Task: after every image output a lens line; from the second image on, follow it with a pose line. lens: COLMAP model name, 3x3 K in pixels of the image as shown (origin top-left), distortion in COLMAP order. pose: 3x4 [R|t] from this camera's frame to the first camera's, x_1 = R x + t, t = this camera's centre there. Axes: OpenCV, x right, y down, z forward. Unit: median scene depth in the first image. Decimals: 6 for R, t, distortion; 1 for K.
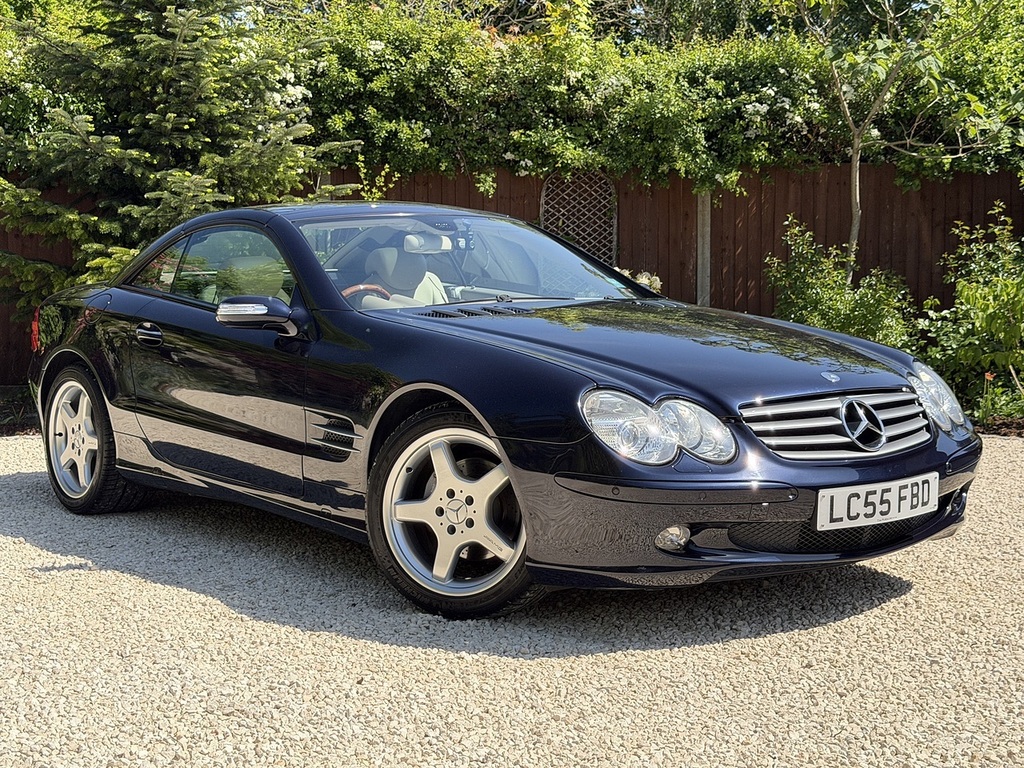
lens RADIAL K [[1661.8, 0, 497.2], [0, 1661.8, 383.6], [0, 0, 1]] dist [0.170042, -0.008520]
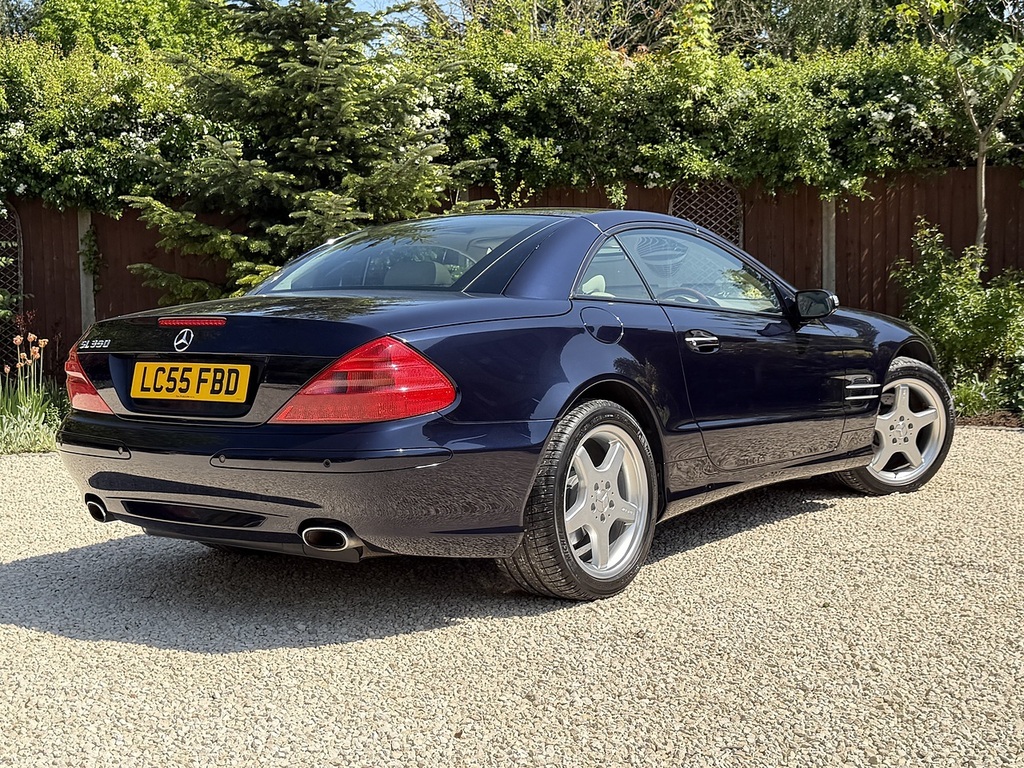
lens RADIAL K [[1412.2, 0, 512.0], [0, 1412.2, 384.0], [0, 0, 1]] dist [0.194907, -0.361872]
pose [[0.995545, -0.012217, -0.093491, 0.011722], [0.012790, 0.999903, 0.005530, -0.008796], [0.093414, -0.006701, 0.995605, 0.118917]]
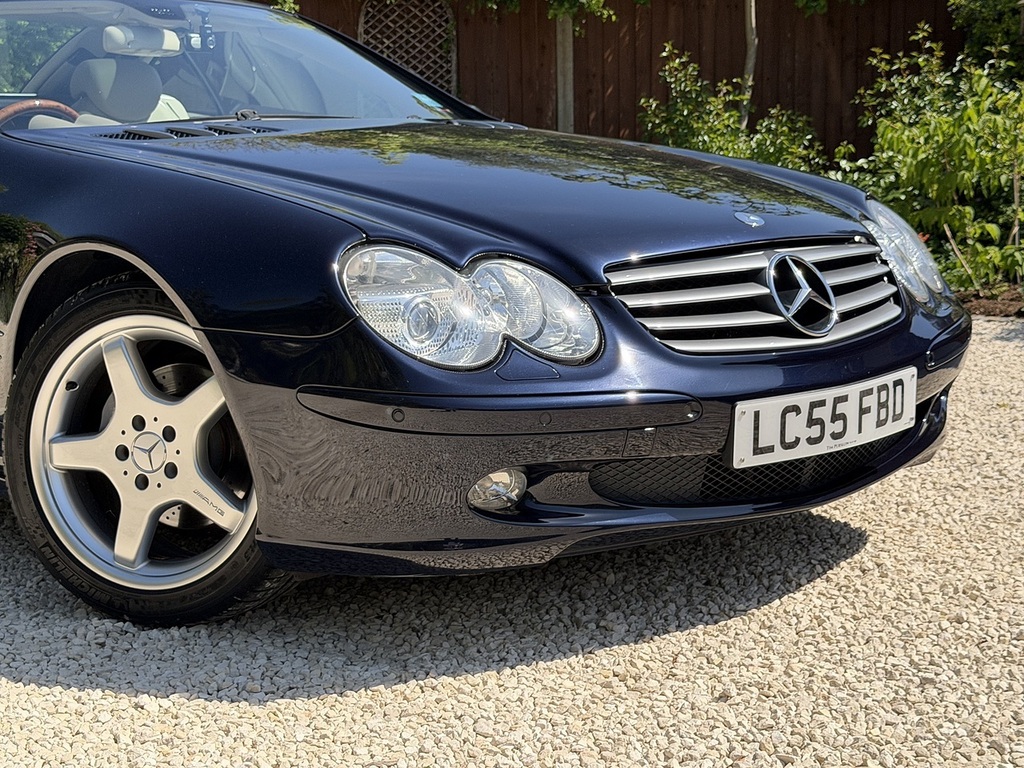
lens RADIAL K [[1661.8, 0, 497.2], [0, 1661.8, 383.6], [0, 0, 1]] dist [0.170042, -0.008520]
pose [[0.997102, -0.025123, 0.071802, 0.034815], [0.020510, 0.997721, 0.064281, 0.008877], [-0.073253, -0.062622, 0.995345, 0.225166]]
